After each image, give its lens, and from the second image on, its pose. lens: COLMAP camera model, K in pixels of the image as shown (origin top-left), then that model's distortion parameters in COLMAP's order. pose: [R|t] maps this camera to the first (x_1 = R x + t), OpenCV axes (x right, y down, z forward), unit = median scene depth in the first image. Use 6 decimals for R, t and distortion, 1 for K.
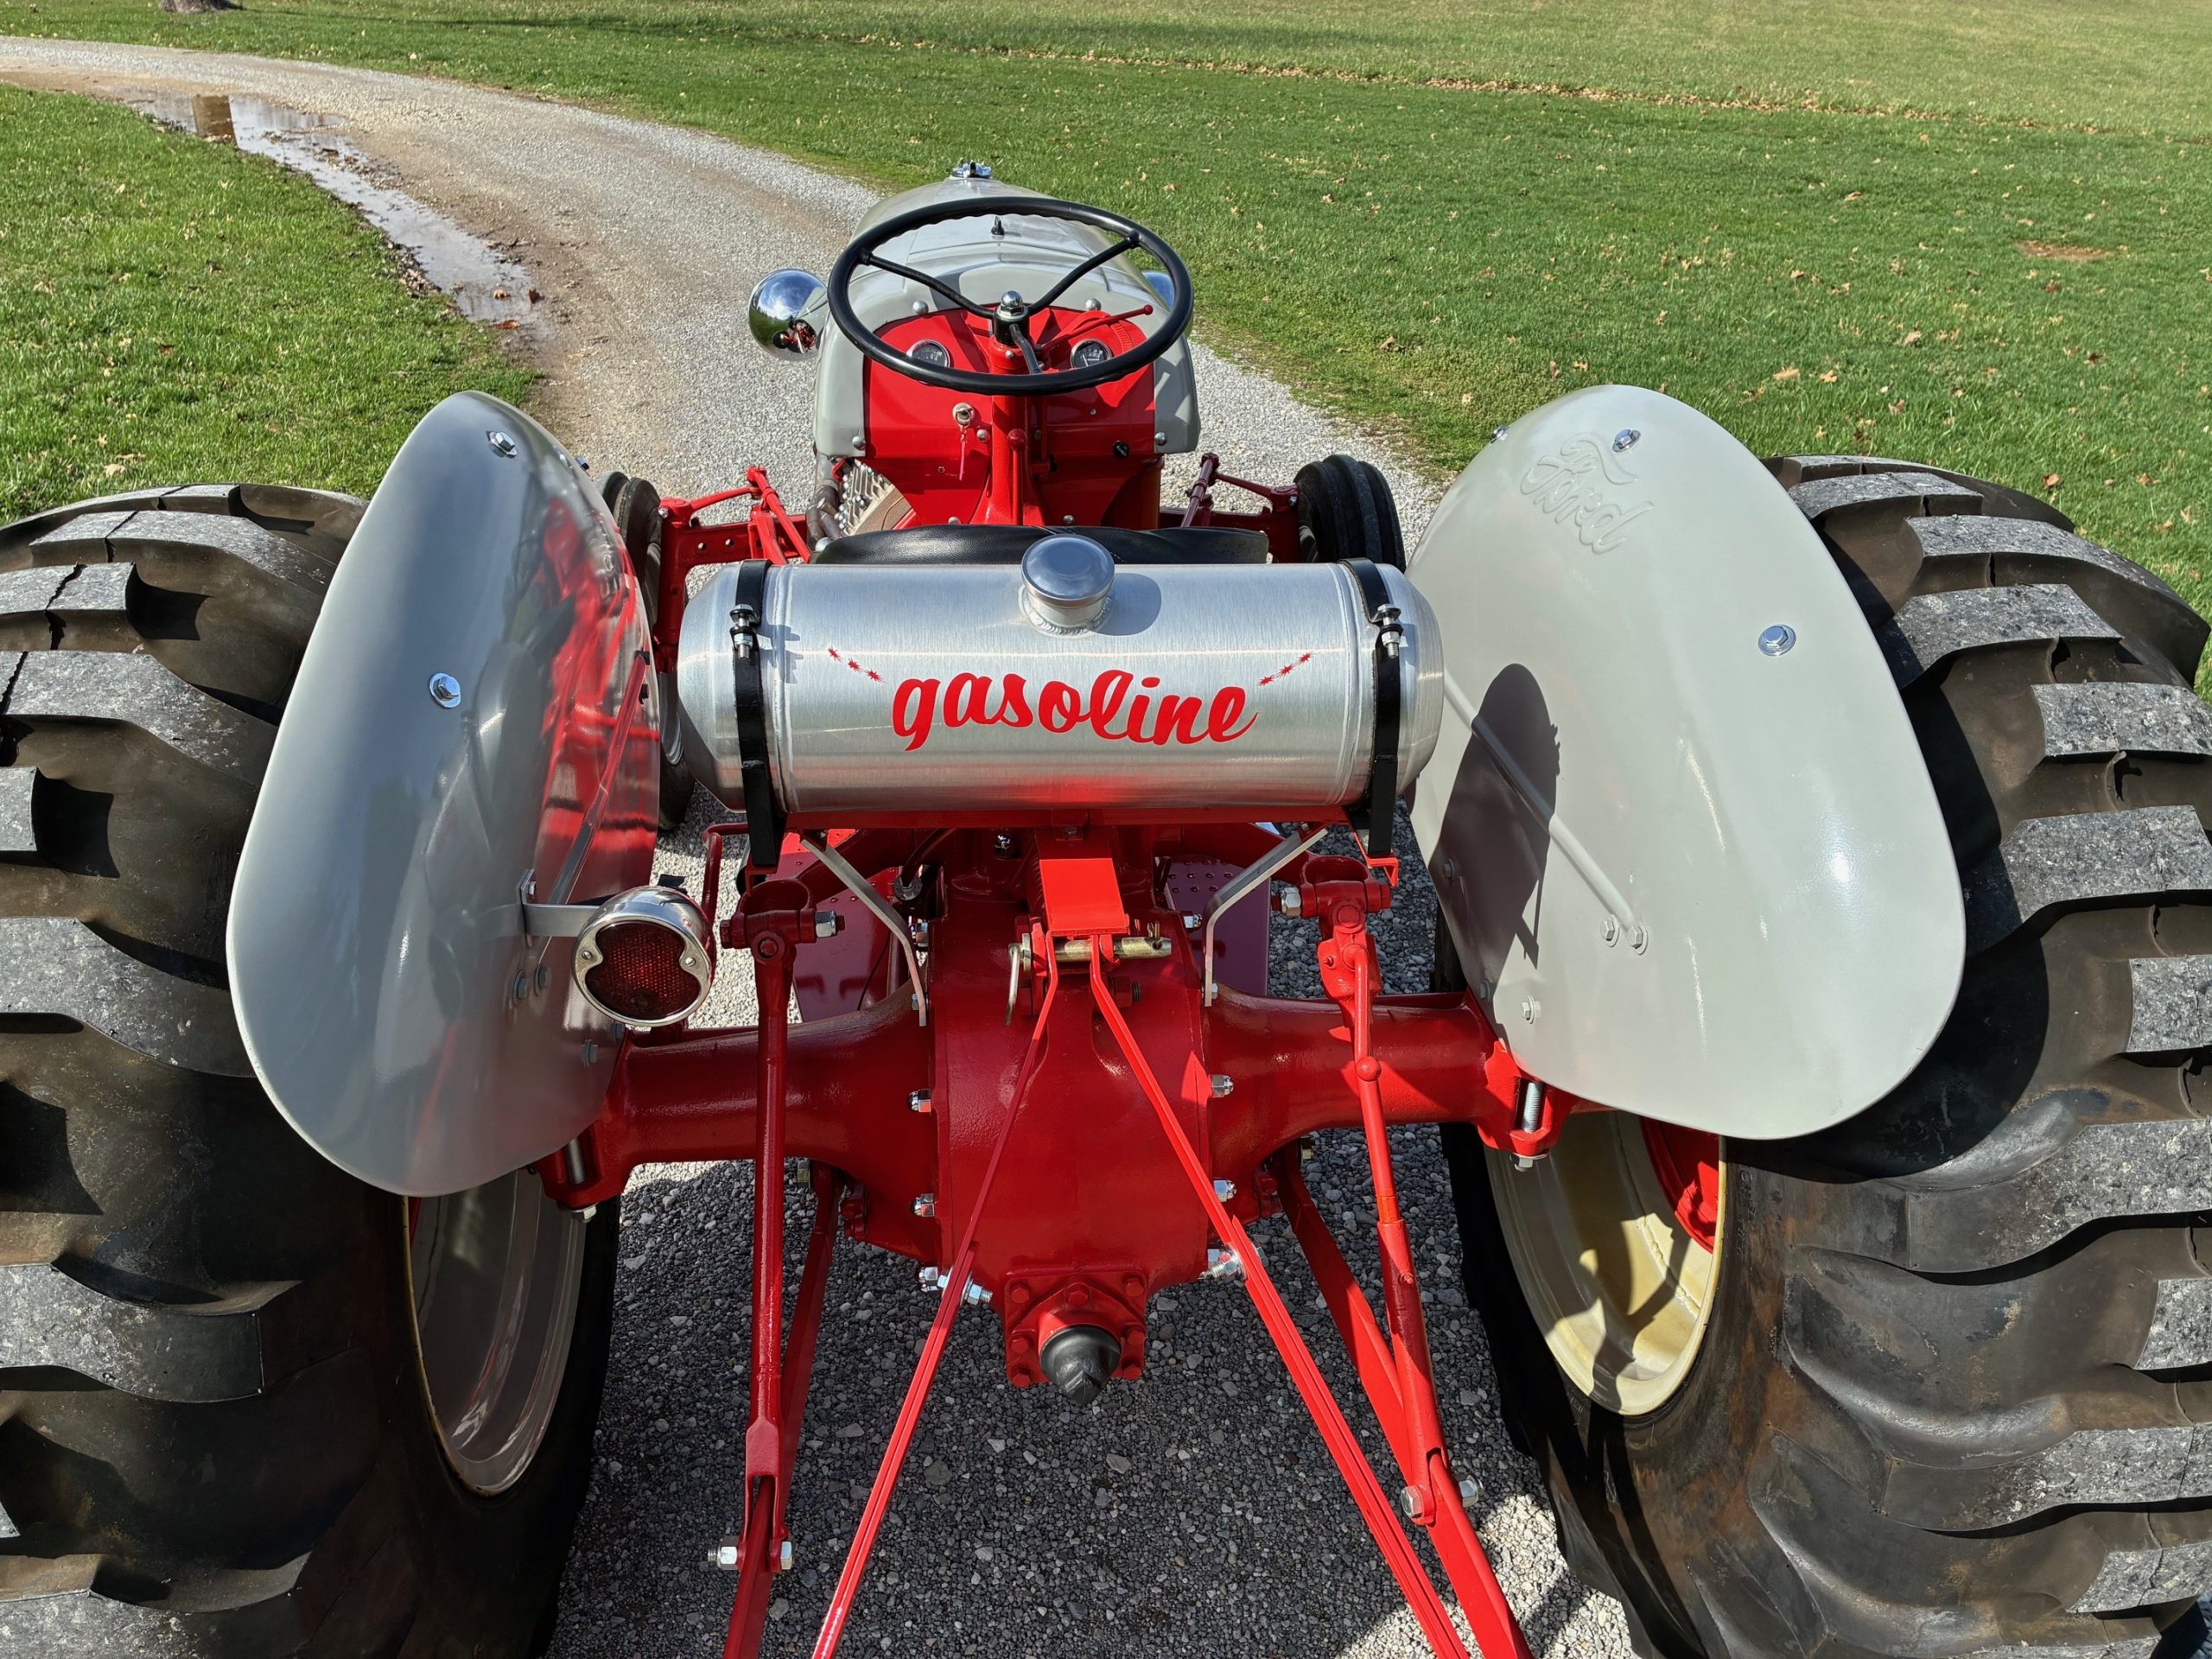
lens RADIAL K [[1684.2, 0, 1103.2], [0, 1684.2, 847.2], [0, 0, 1]] dist [0.069505, -0.096797]
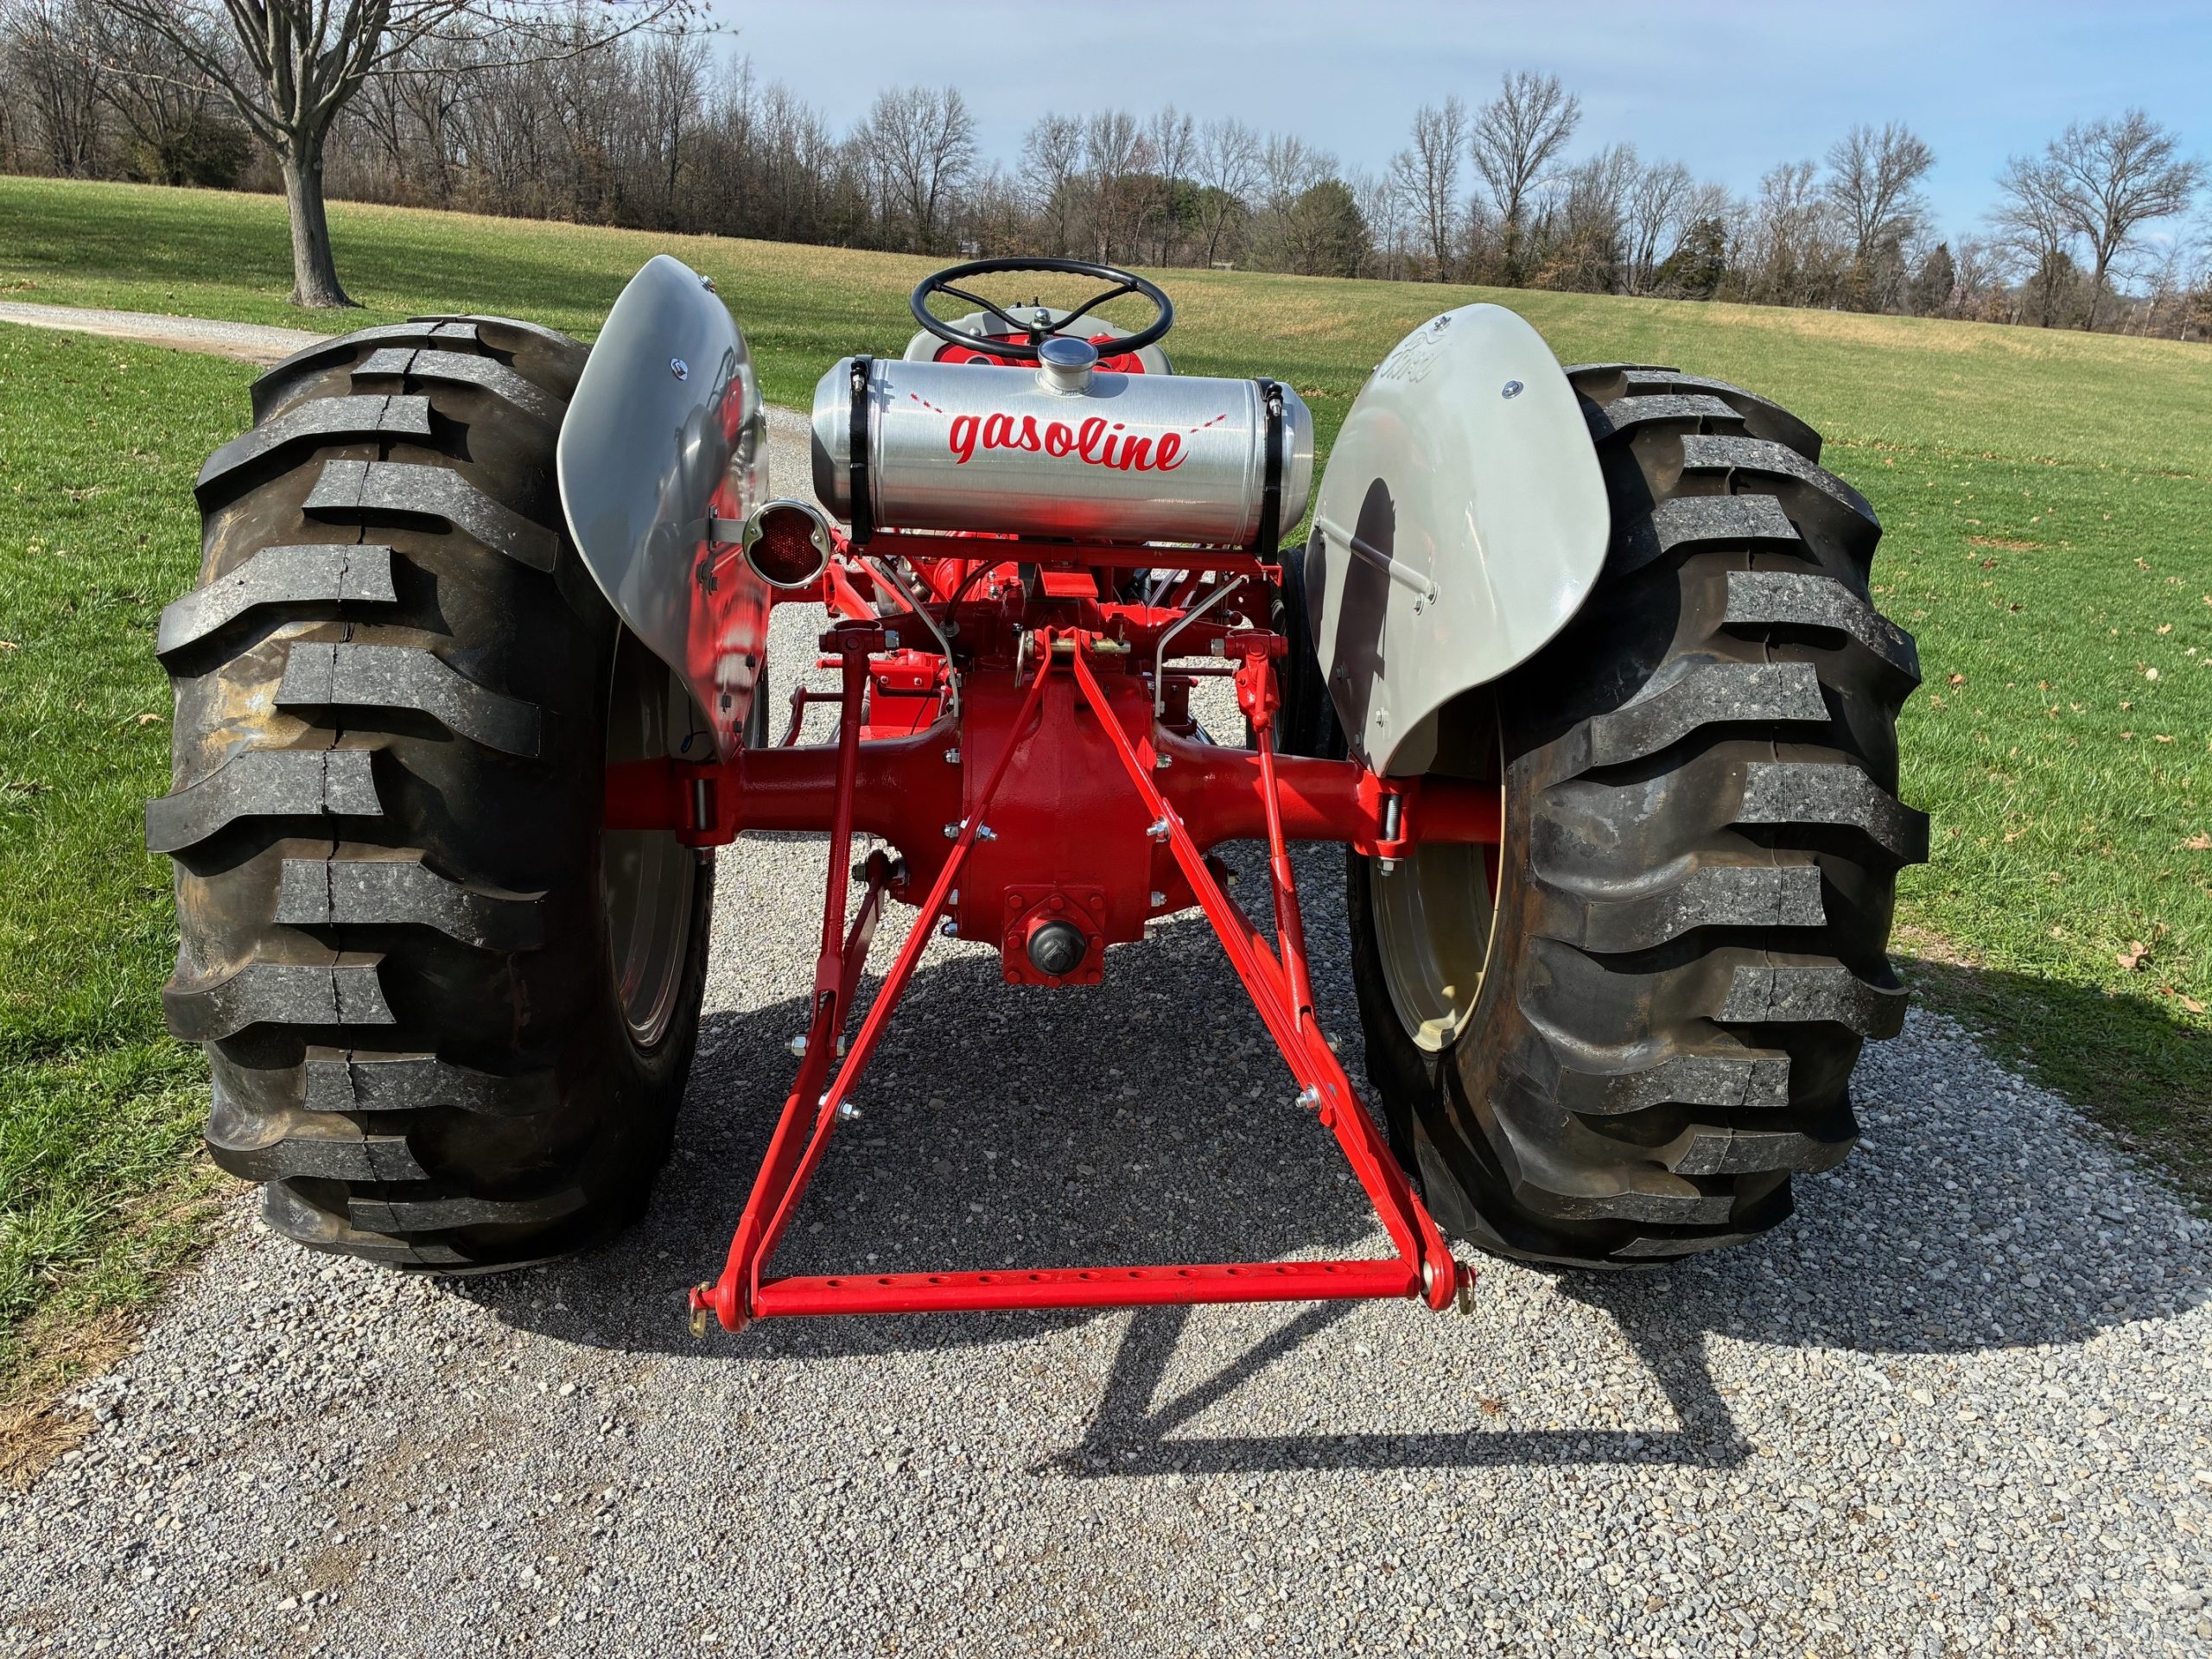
lens RADIAL K [[1684.2, 0, 1108.6], [0, 1684.2, 845.5], [0, 0, 1]] dist [0.069505, -0.096797]
pose [[0.999280, 0.036282, -0.011111, 0.050058], [-0.037679, 0.983410, -0.177440, 0.551252], [0.004489, 0.177731, 0.984069, -0.452173]]
